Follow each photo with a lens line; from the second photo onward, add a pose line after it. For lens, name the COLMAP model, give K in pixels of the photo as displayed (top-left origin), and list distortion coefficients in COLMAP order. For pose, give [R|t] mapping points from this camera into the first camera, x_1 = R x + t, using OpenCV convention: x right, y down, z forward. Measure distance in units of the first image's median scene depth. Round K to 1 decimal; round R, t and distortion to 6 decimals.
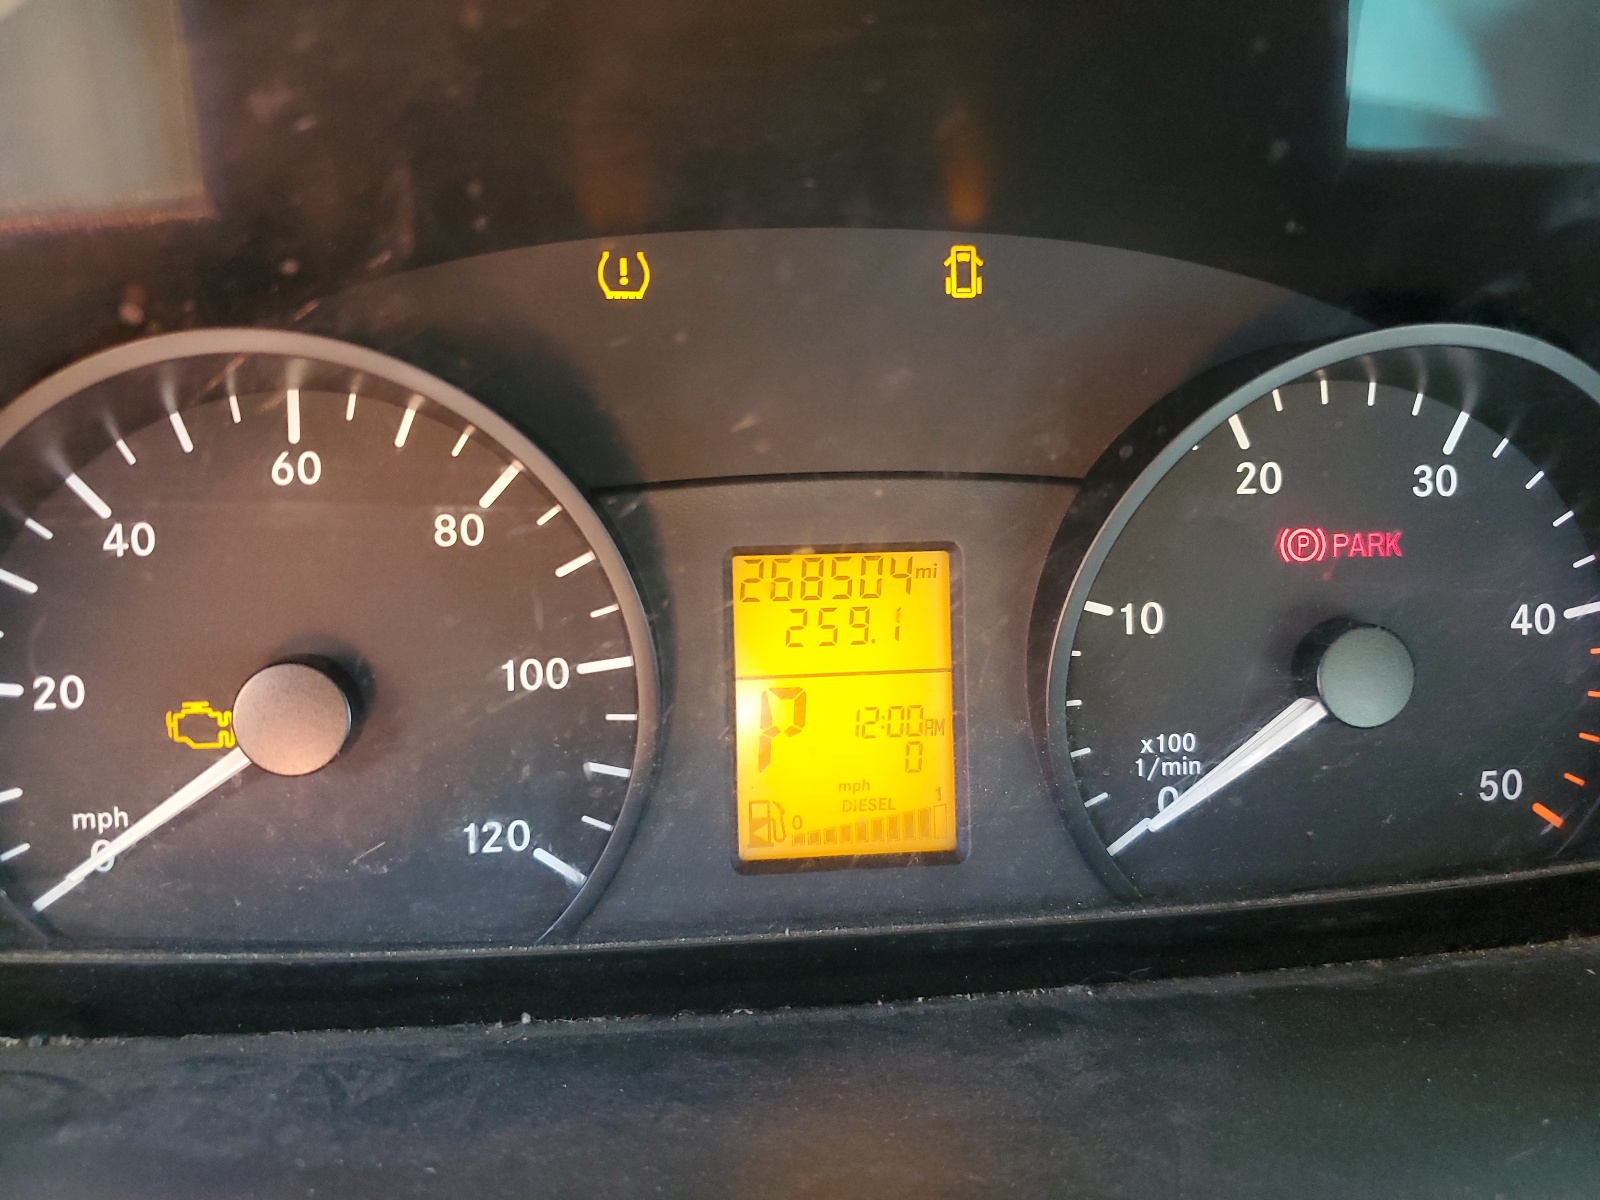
lens RADIAL K [[1227.9, 0, 800.0], [0, 1227.9, 600.5], [0, 0, 1]] dist [0.000229, -0.001634]
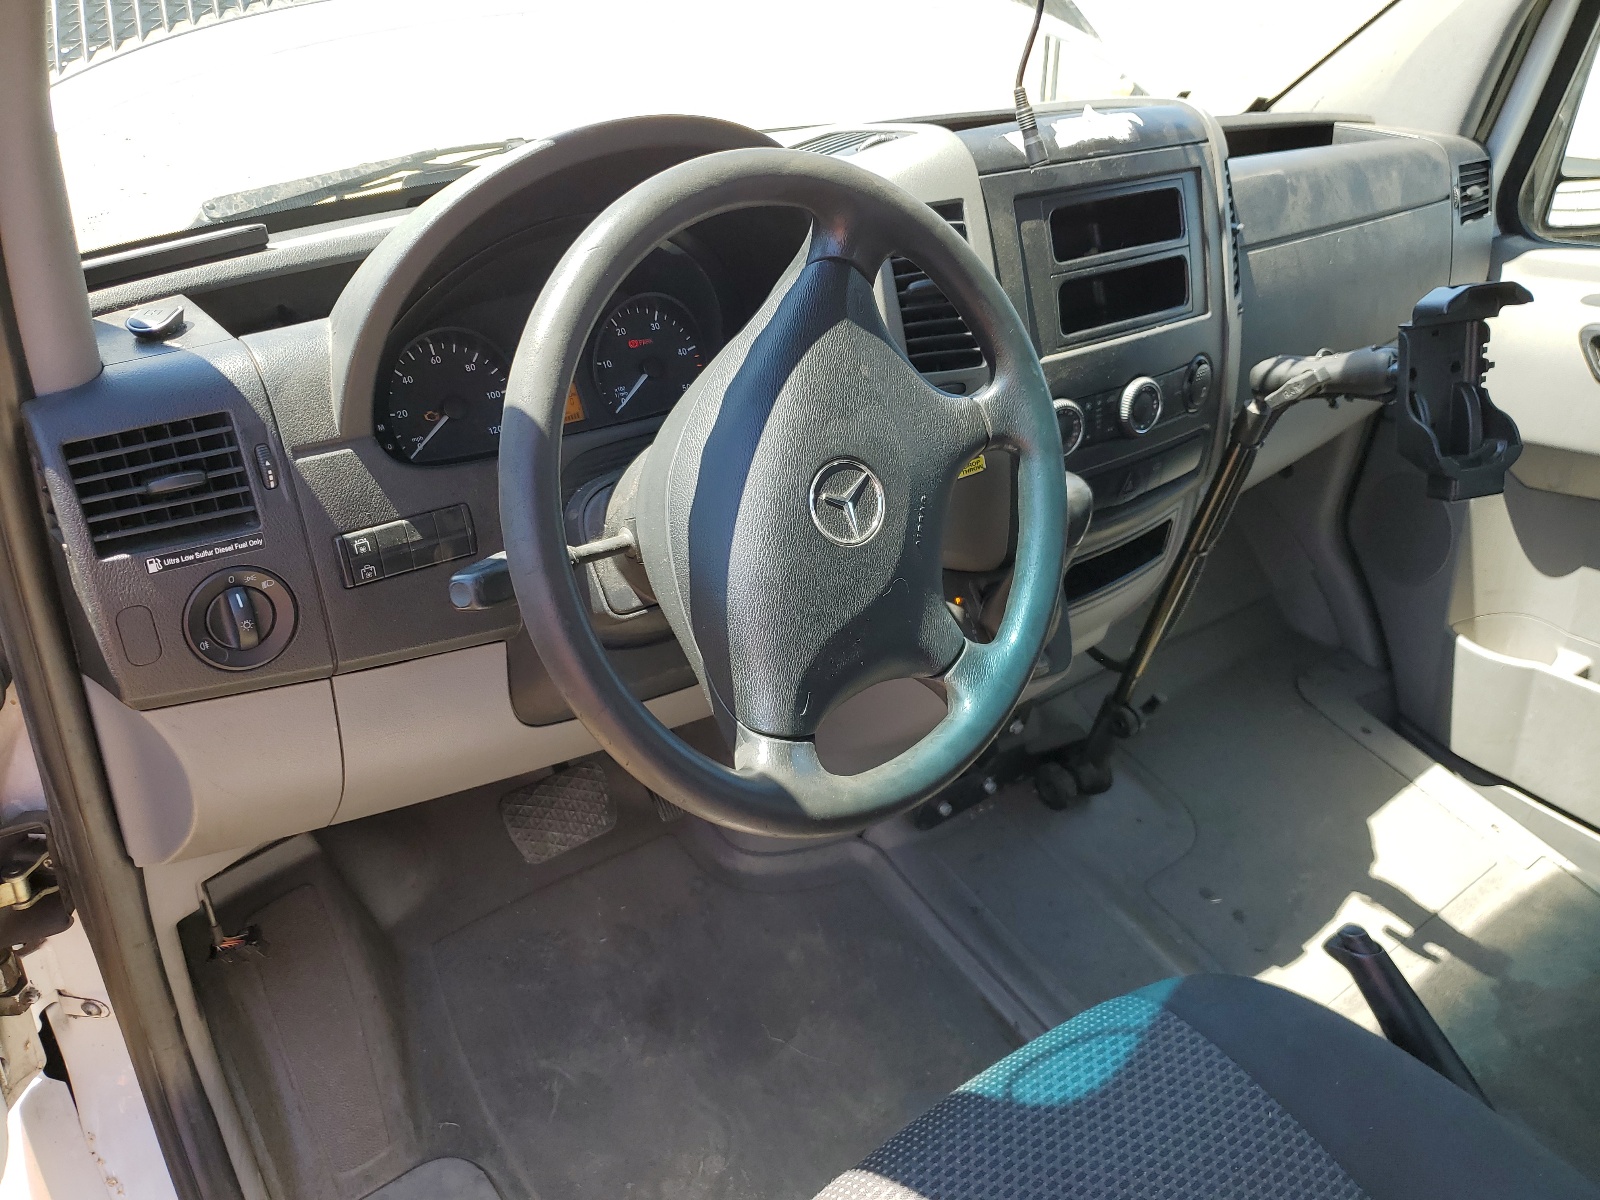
lens RADIAL K [[1227.9, 0, 796.0], [0, 1227.9, 584.4], [0, 0, 1]] dist [0.000229, -0.001634]
pose [[0.840573, -0.263146, 0.473488, -1.549278], [0.281760, 0.958927, 0.032731, 0.866624], [-0.462654, 0.105897, 0.880192, -3.356461]]
